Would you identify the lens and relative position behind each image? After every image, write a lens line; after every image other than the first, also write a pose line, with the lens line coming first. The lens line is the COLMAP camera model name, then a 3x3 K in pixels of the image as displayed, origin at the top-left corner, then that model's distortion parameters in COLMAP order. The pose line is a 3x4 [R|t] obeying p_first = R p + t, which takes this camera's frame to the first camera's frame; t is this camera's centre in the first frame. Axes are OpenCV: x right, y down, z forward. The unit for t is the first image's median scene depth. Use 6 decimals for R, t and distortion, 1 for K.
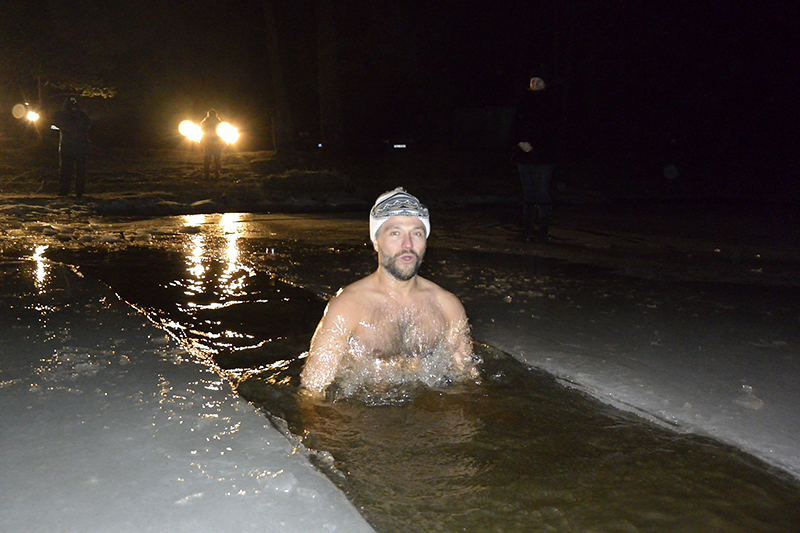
lens RADIAL K [[724.7, 0, 400.0], [0, 724.7, 266.5], [0, 0, 1]] dist [0.009795, 0.012625]
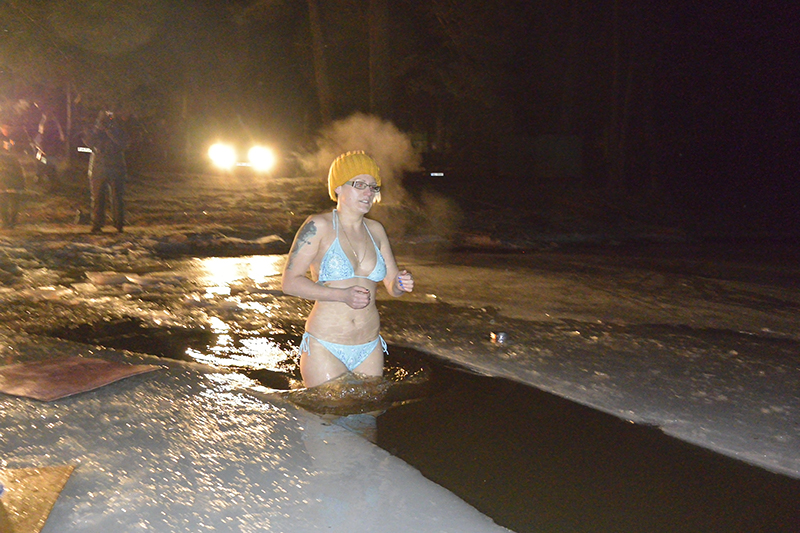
lens RADIAL K [[719.2, 0, 400.0], [0, 719.2, 266.5], [0, 0, 1]] dist [-0.018659, 0.003532]
pose [[0.999812, 0.015611, 0.011521, -0.178683], [-0.015200, 0.999275, -0.034892, -0.040650], [-0.012058, 0.034710, 0.999325, 0.217531]]
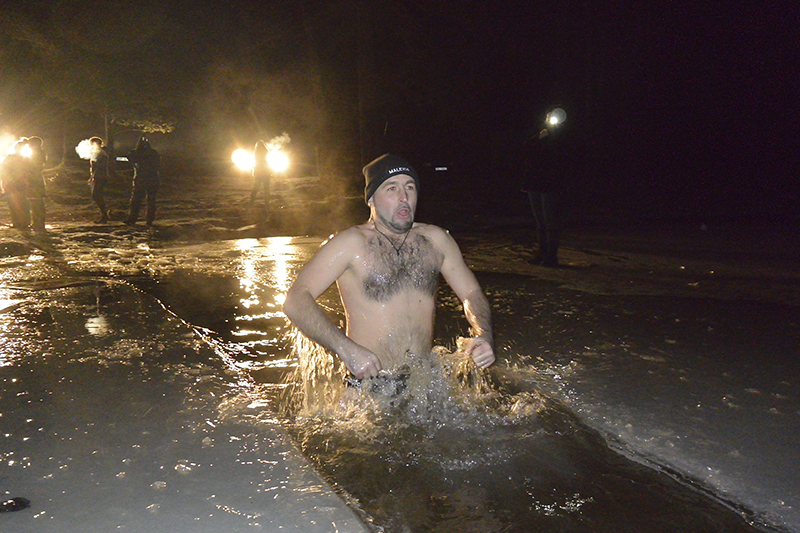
lens RADIAL K [[724.7, 0, 400.0], [0, 724.7, 266.5], [0, 0, 1]] dist [0.009795, 0.012625]
pose [[0.997151, -0.008866, -0.074914, 0.055870], [0.006907, 0.999628, -0.026374, 0.002157], [0.075120, 0.025782, 0.996841, -0.112635]]
